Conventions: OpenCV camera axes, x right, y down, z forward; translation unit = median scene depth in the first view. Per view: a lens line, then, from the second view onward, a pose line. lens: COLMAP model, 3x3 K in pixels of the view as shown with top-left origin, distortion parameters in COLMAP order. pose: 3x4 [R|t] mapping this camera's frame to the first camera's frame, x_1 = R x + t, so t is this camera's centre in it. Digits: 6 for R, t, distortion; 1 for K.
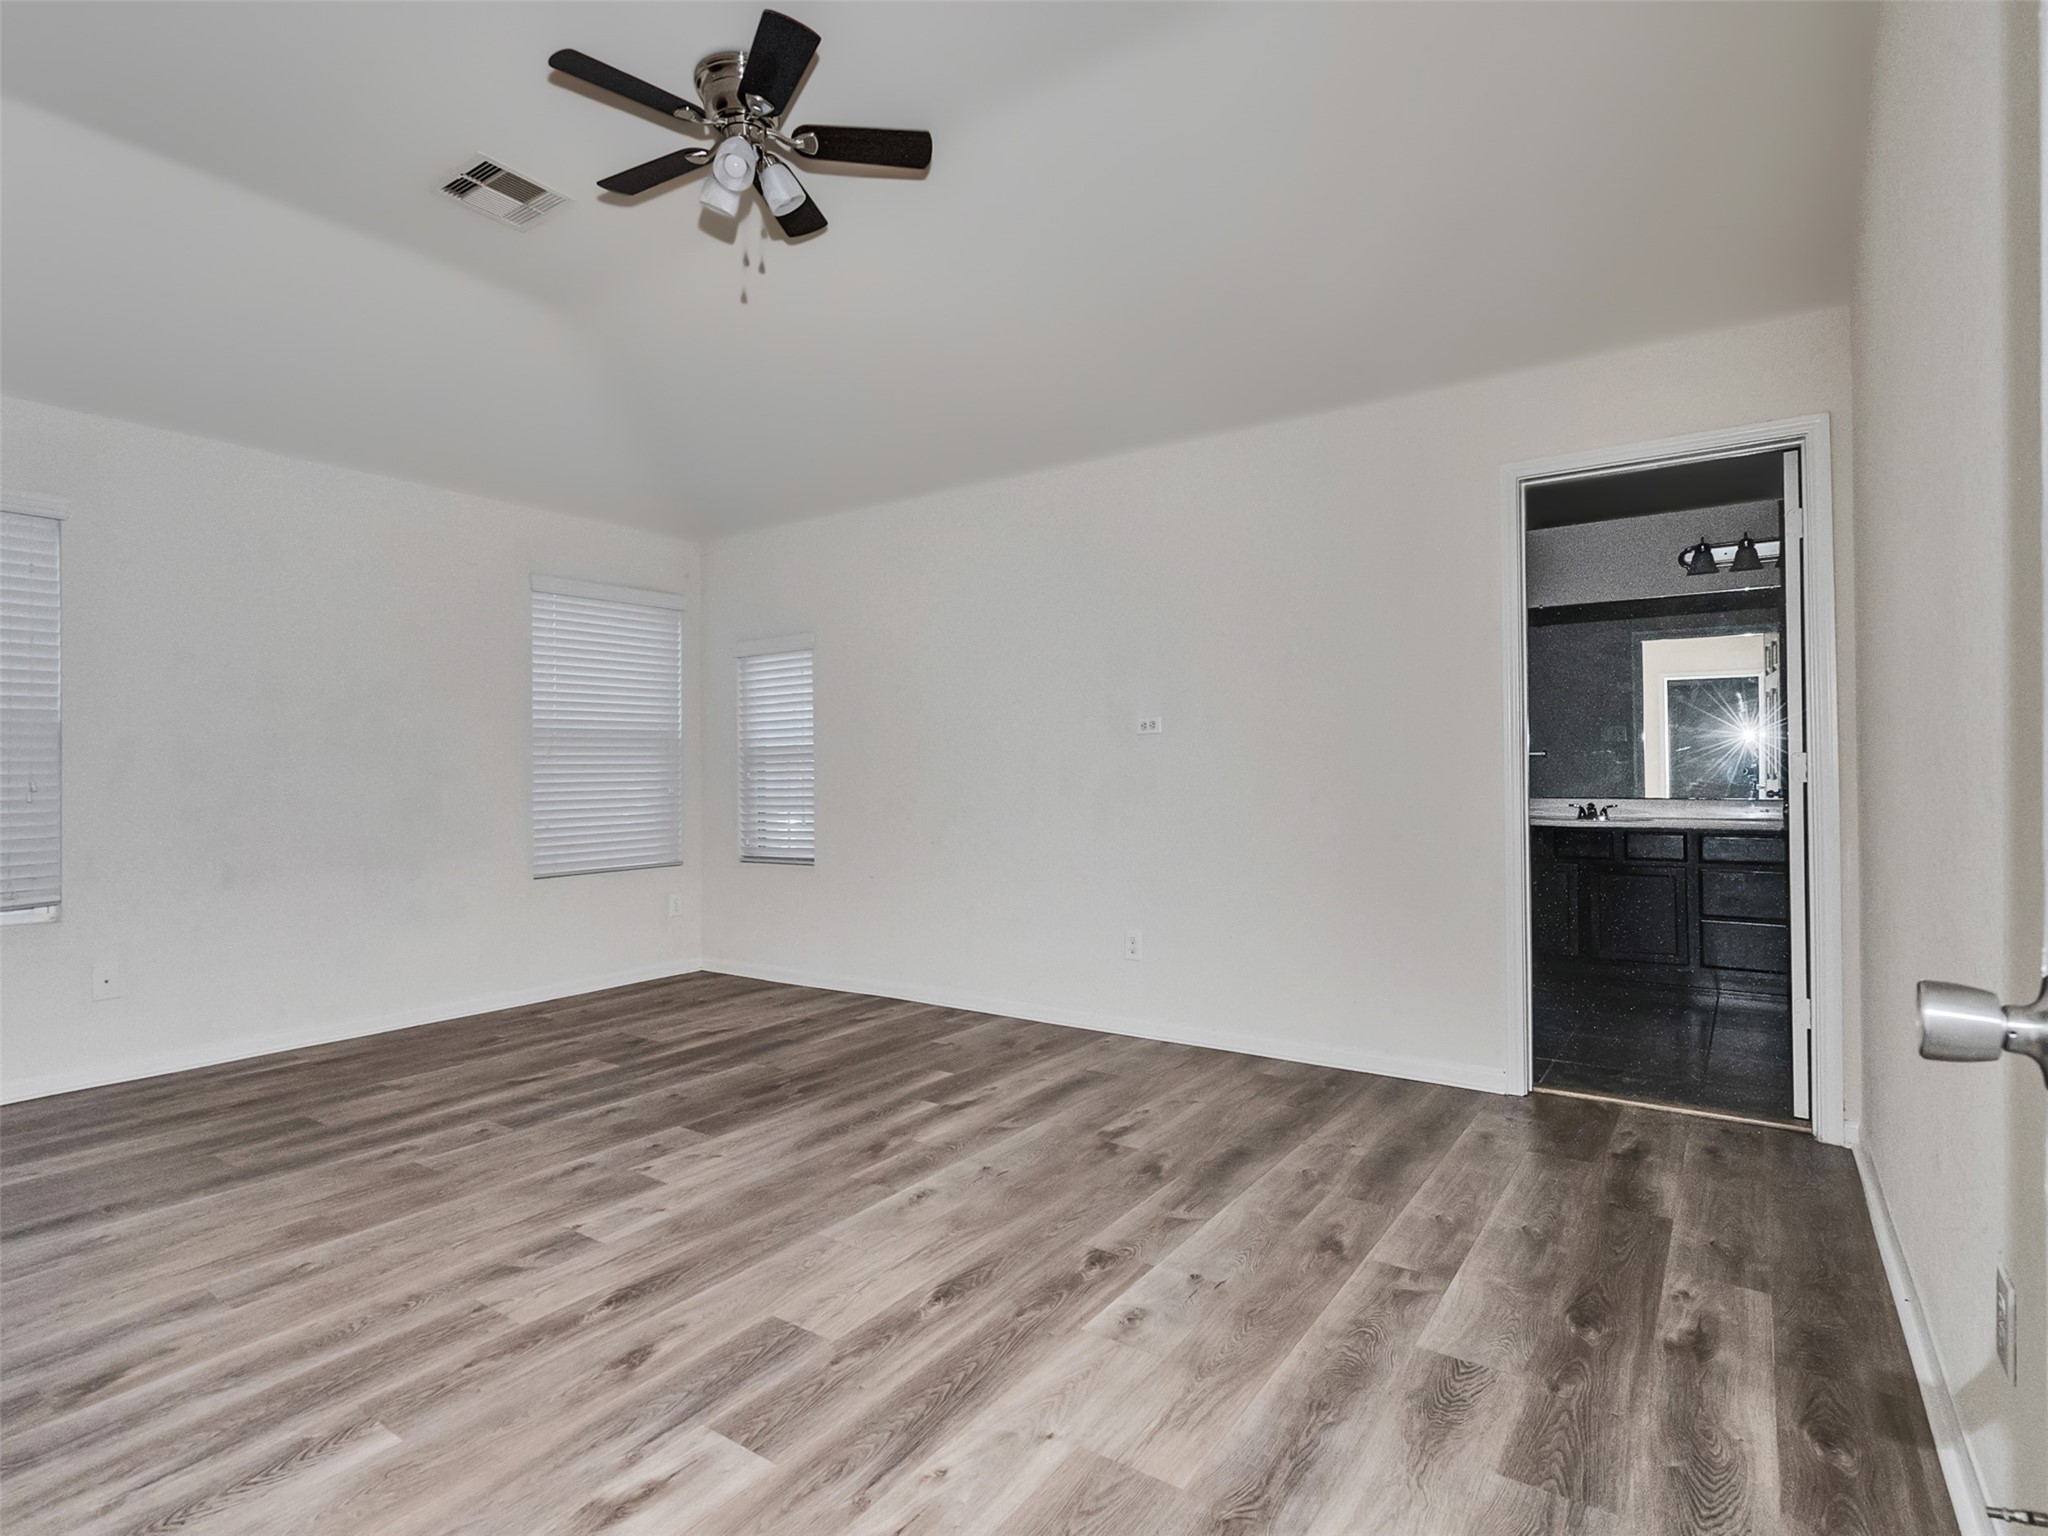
lens RADIAL K [[1045.5, 0, 1006.1], [0, 1045.5, 770.6], [0, 0, 1]] dist [-0.004910, 0.002985]
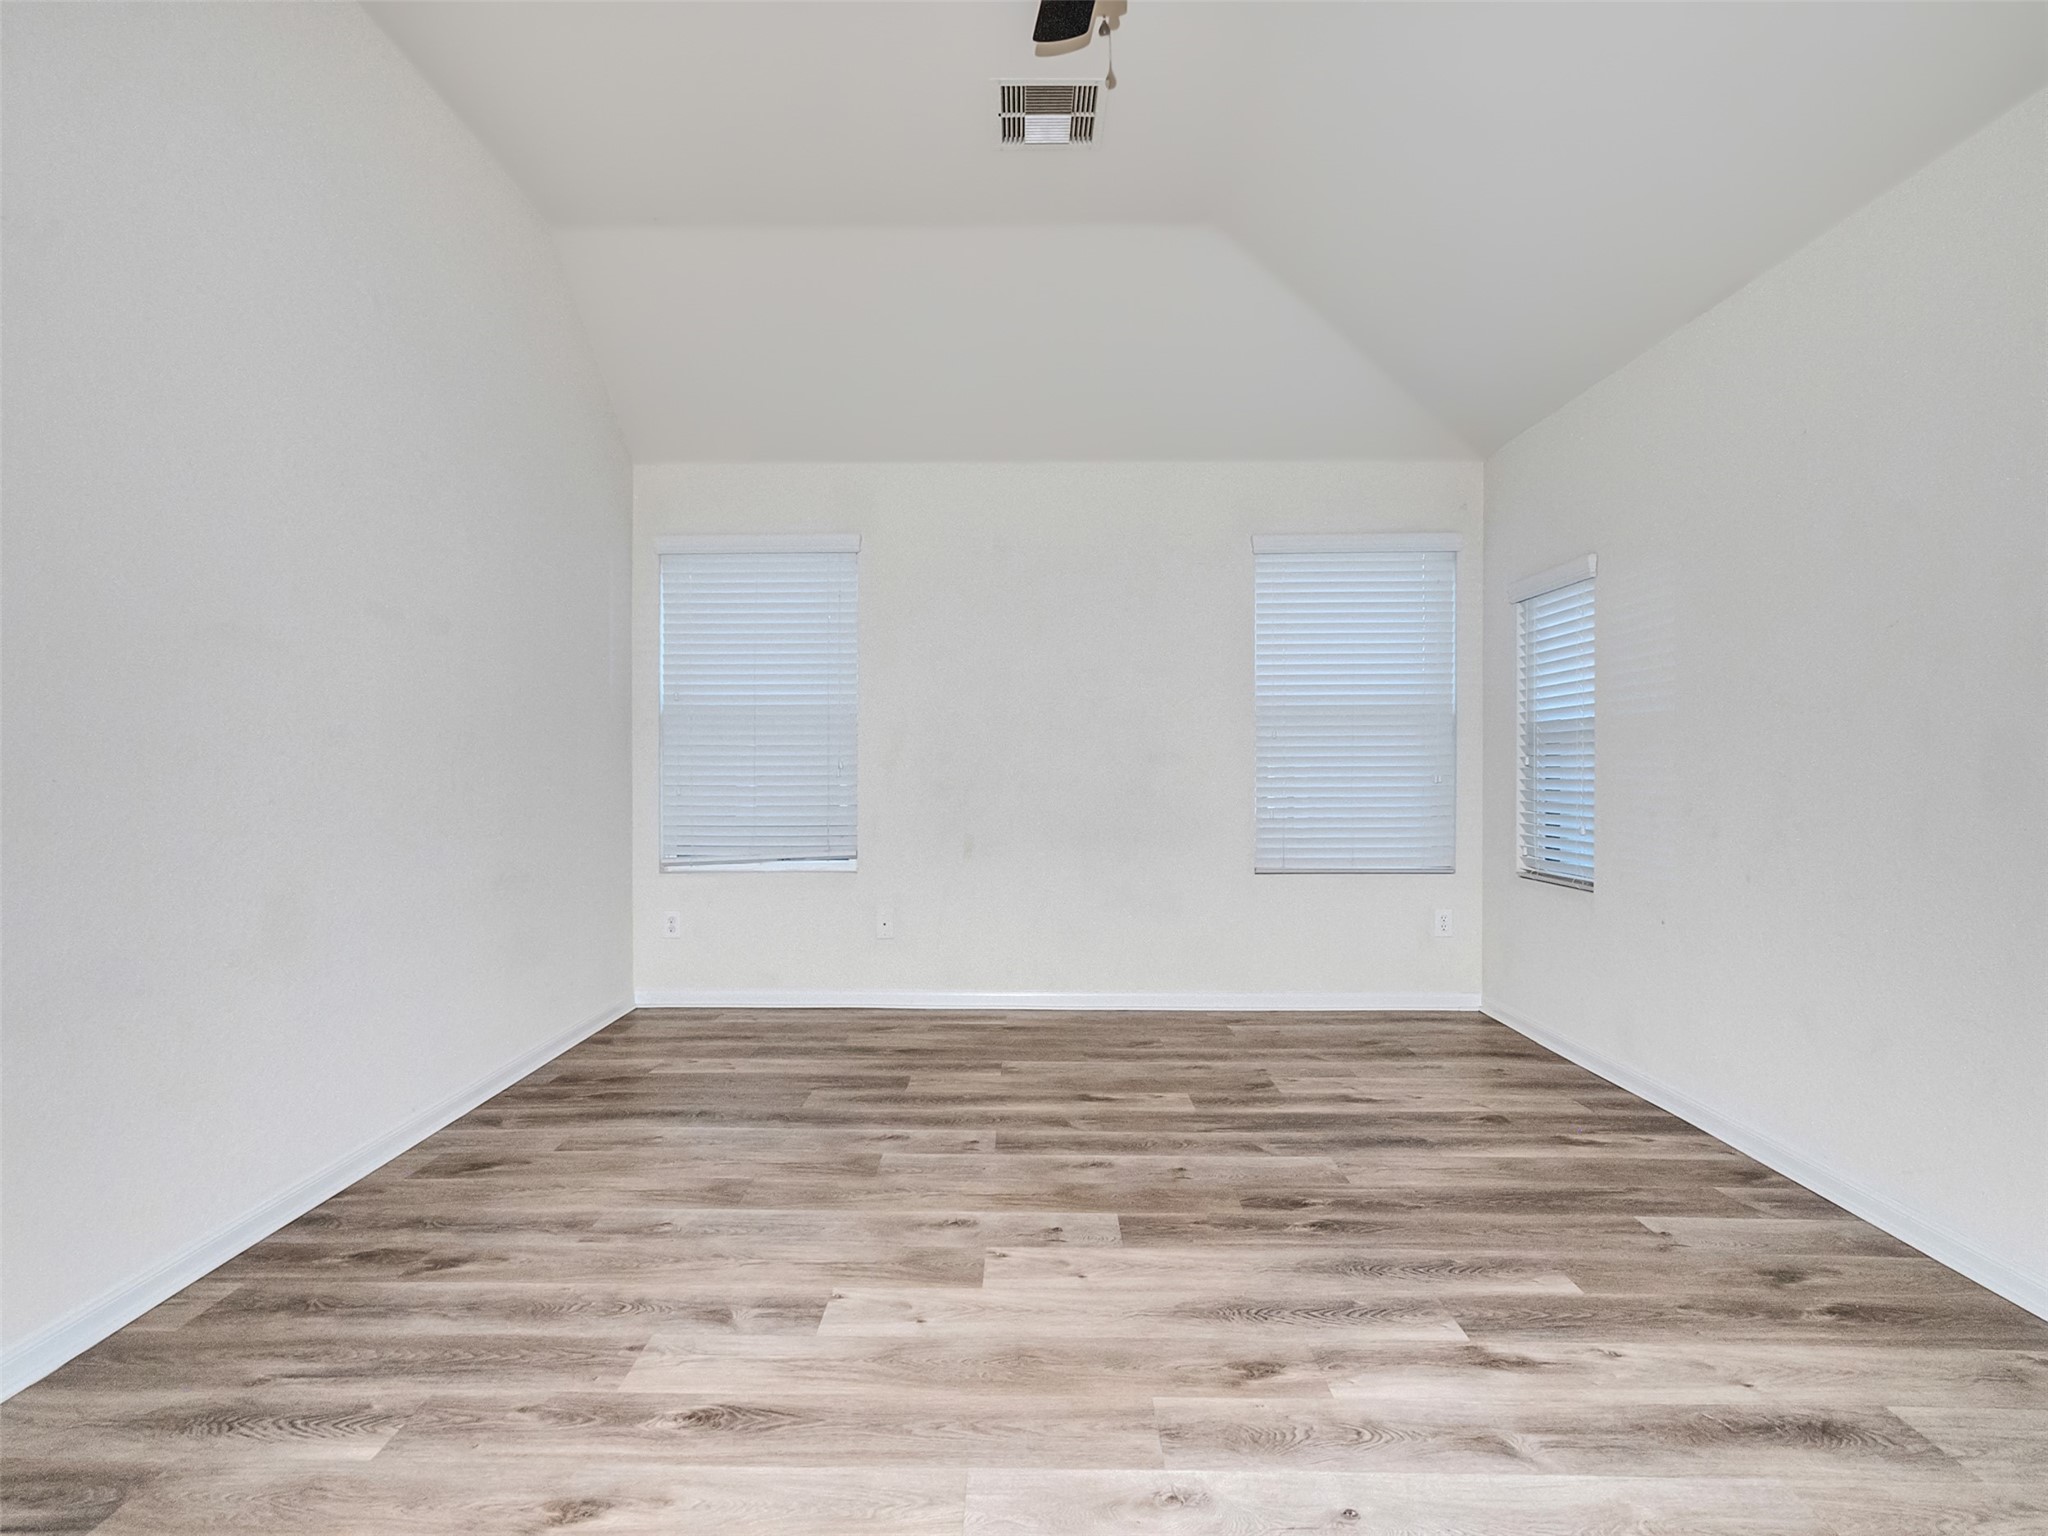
lens RADIAL K [[1045.5, 0, 1026.0], [0, 1045.5, 758.8], [0, 0, 1]] dist [-0.004910, 0.002985]
pose [[0.565138, 0.005627, -0.824977, 0.283485], [-0.002986, 0.999984, 0.004775, 0.001542], [0.824991, -0.000235, 0.565146, 0.512760]]
